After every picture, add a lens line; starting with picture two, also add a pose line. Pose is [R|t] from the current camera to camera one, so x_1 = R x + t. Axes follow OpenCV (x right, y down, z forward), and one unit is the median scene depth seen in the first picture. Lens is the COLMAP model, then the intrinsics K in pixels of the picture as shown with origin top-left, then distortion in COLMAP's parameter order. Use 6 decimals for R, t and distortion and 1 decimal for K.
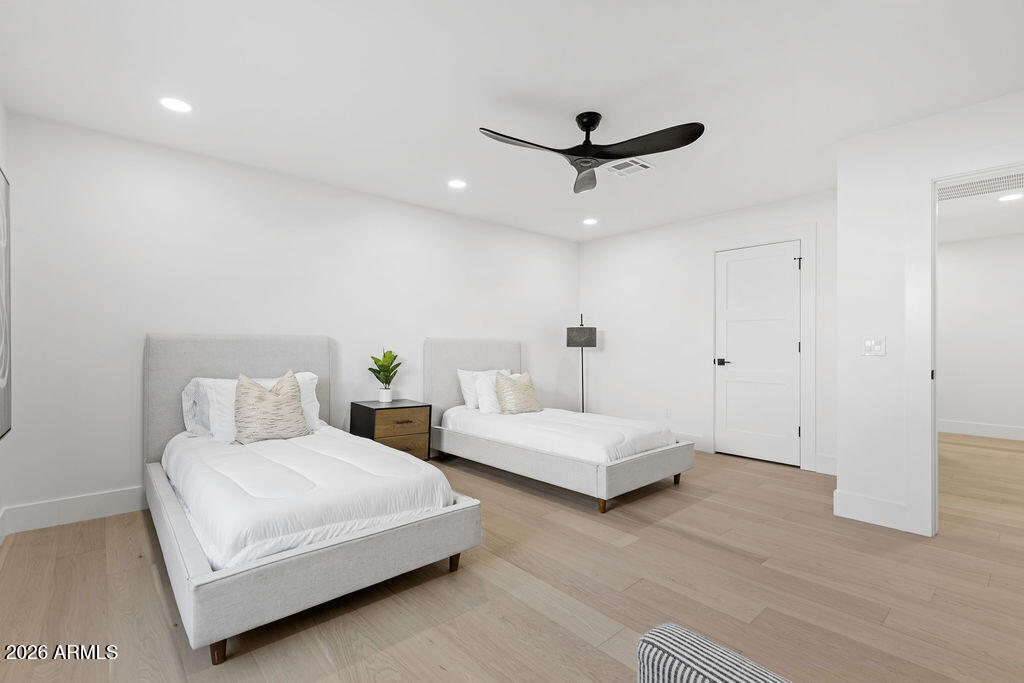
lens RADIAL K [[465.5, 0, 510.4], [0, 465.5, 336.9], [0, 0, 1]] dist [0.002009, -0.000134]
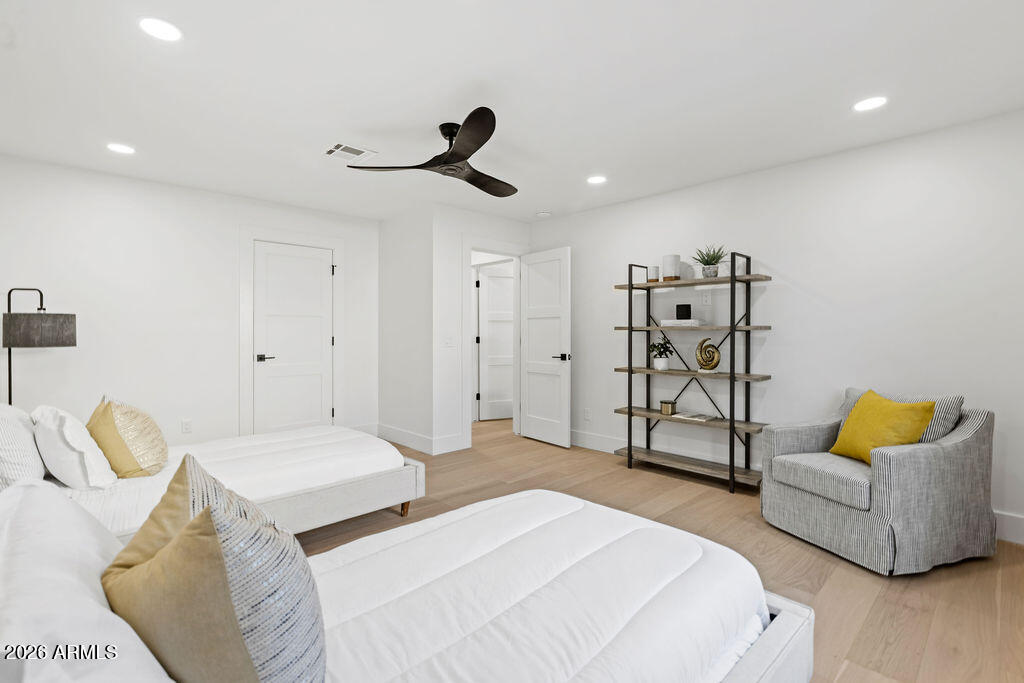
lens RADIAL K [[465.5, 0, 510.4], [0, 465.5, 336.9], [0, 0, 1]] dist [0.002009, -0.000134]
pose [[-0.023139, -0.014114, 0.999633, -0.682563], [-0.019273, 0.999721, 0.013669, -0.015445], [-0.999546, -0.018949, -0.023405, 0.700893]]
